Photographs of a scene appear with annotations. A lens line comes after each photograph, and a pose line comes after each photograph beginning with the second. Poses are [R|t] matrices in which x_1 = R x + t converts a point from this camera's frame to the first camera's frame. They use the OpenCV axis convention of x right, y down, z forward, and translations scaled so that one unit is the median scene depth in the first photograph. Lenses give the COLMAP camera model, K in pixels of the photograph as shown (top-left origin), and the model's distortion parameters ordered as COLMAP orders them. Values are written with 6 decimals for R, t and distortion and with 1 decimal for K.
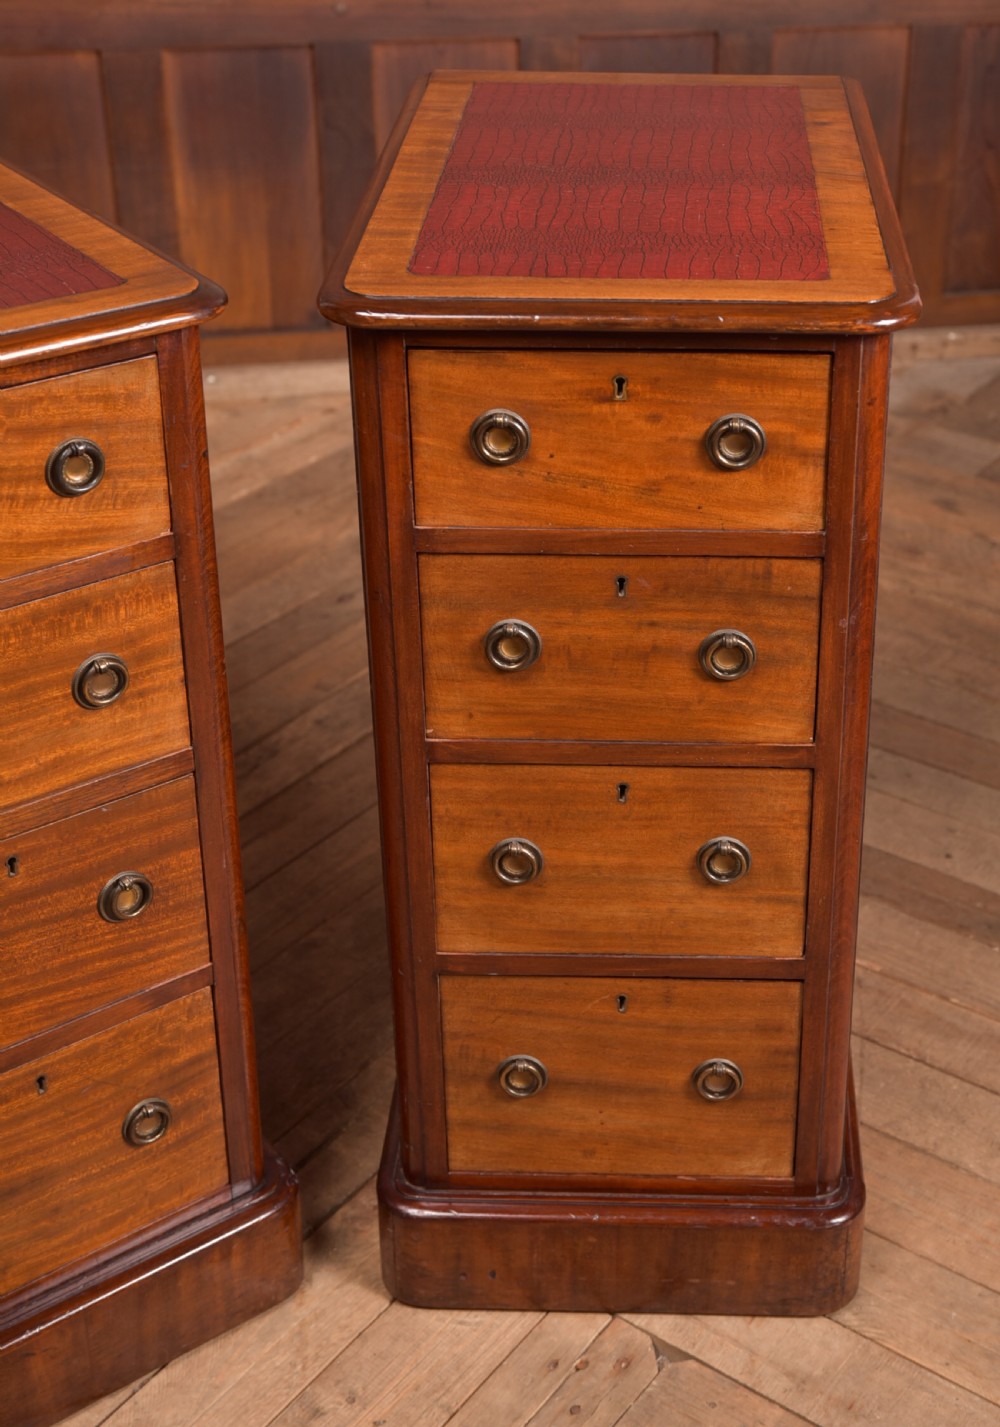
lens RADIAL K [[2114.2, 0, 639.7], [0, 2114.2, 560.8], [0, 0, 1]] dist [-0.020831, 0.141983]
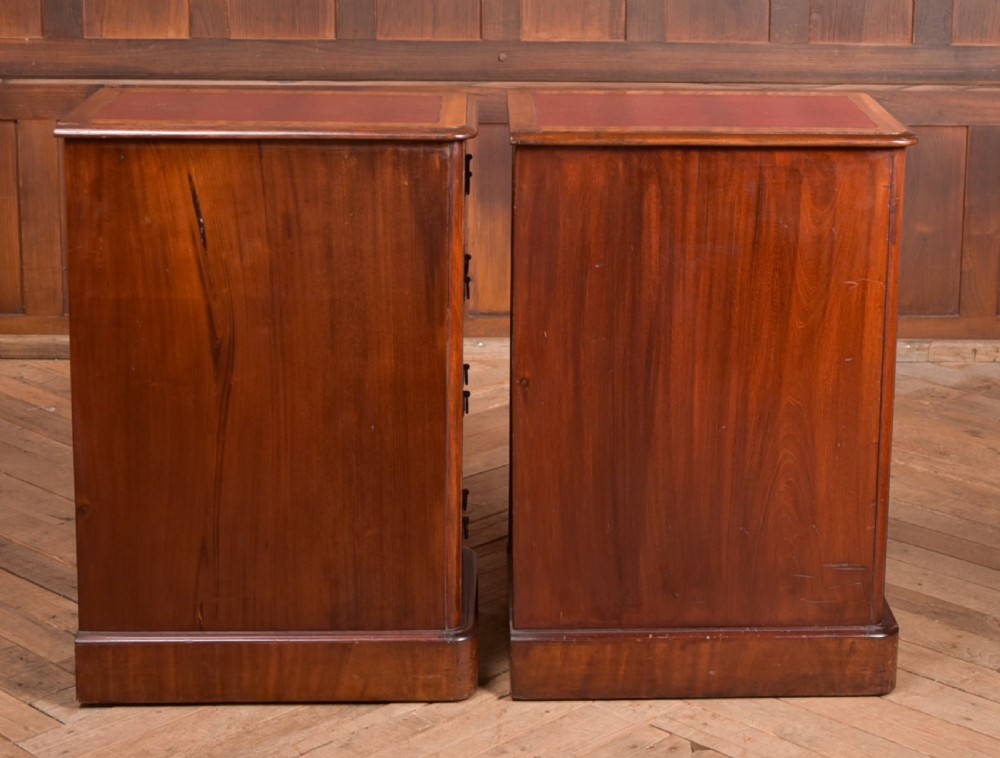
lens RADIAL K [[2095.3, 0, 601.6], [0, 2095.3, 190.1], [0, 0, 1]] dist [-0.061697, 0.147163]
pose [[0.989655, 0.028497, -0.140609, 0.181437], [-0.065745, 0.961191, -0.267934, 0.433039], [0.127516, 0.274407, 0.953121, -0.897578]]
